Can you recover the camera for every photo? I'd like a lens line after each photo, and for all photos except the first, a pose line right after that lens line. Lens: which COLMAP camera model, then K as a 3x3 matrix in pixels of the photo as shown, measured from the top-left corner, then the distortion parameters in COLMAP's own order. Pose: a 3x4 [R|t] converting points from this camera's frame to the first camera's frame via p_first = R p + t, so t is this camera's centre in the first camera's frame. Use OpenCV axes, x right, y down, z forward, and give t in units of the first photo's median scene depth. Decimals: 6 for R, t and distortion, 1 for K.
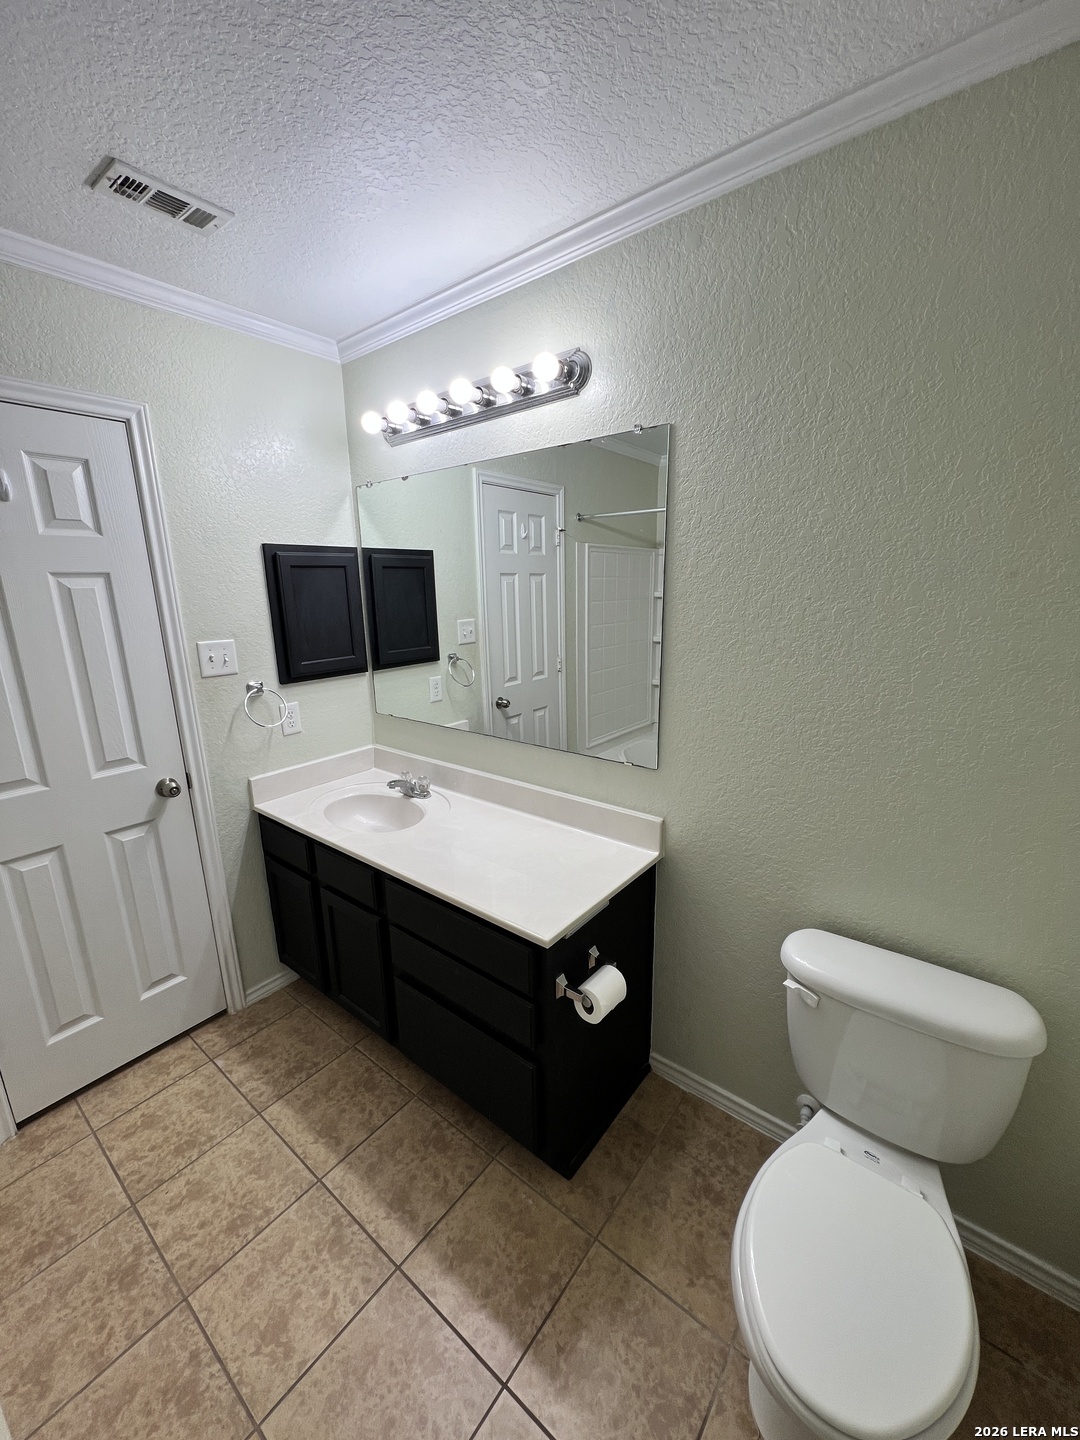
lens RADIAL K [[581.4, 0, 538.6], [0, 581.4, 723.4], [0, 0, 1]] dist [-0.001216, 0.000994]
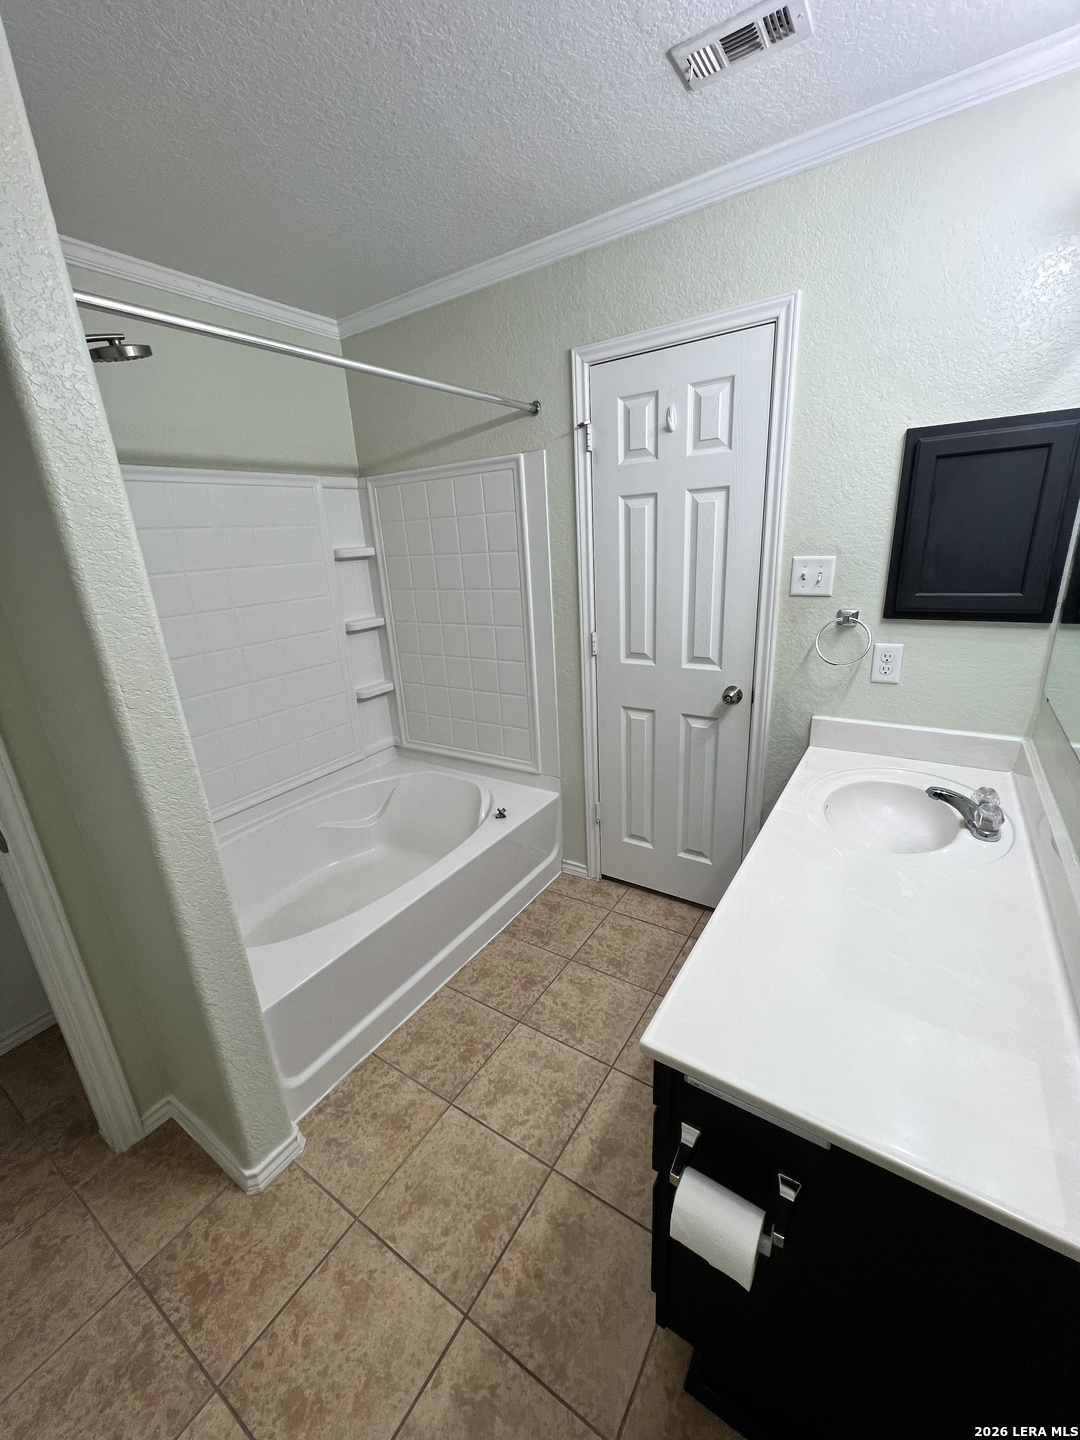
lens RADIAL K [[581.4, 0, 534.0], [0, 581.4, 723.7], [0, 0, 1]] dist [-0.001216, 0.000994]
pose [[0.079832, 0.324901, -0.942372, 0.396012], [-0.179698, 0.934592, 0.306996, -0.114108], [0.980477, 0.144834, 0.132994, 0.572090]]
